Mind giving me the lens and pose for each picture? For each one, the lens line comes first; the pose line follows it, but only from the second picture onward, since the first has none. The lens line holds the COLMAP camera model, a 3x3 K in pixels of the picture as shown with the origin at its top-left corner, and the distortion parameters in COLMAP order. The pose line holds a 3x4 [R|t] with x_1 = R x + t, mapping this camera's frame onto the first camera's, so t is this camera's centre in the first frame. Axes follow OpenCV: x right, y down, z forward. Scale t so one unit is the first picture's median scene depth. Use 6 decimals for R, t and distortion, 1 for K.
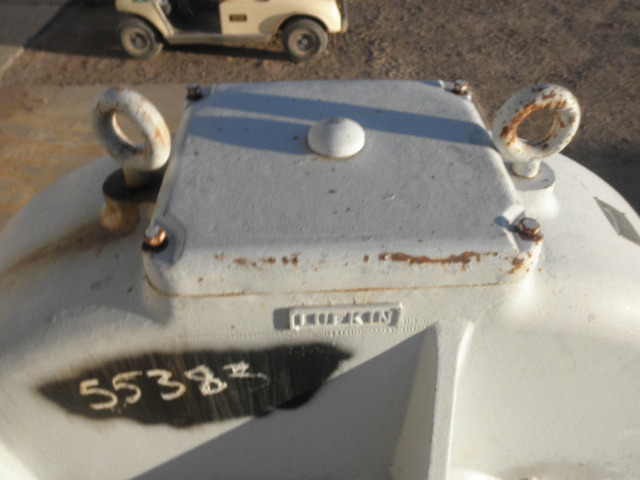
lens RADIAL K [[525.2, 0, 322.2], [0, 525.2, 241.0], [0, 0, 1]] dist [-0.066920, -0.001431]
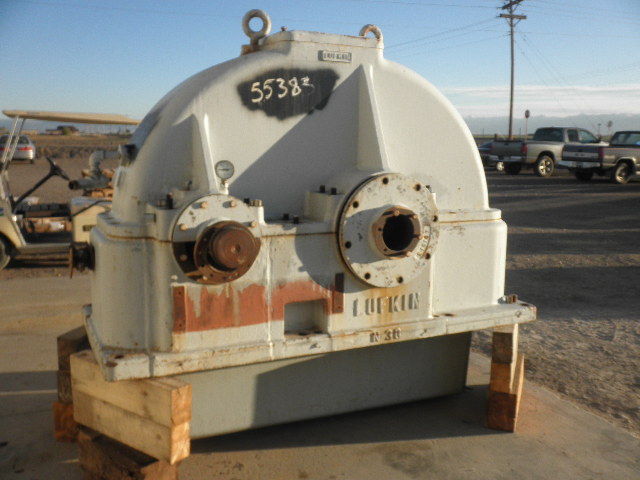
lens RADIAL K [[631.0, 0, 319.0], [0, 631.0, 239.9], [0, 0, 1]] dist [-0.010761, 0.000000]
pose [[0.917009, -0.040193, 0.396837, -1.517463], [0.265141, 0.804702, -0.531183, 2.836309], [-0.297985, 0.592317, 0.748575, -1.144238]]
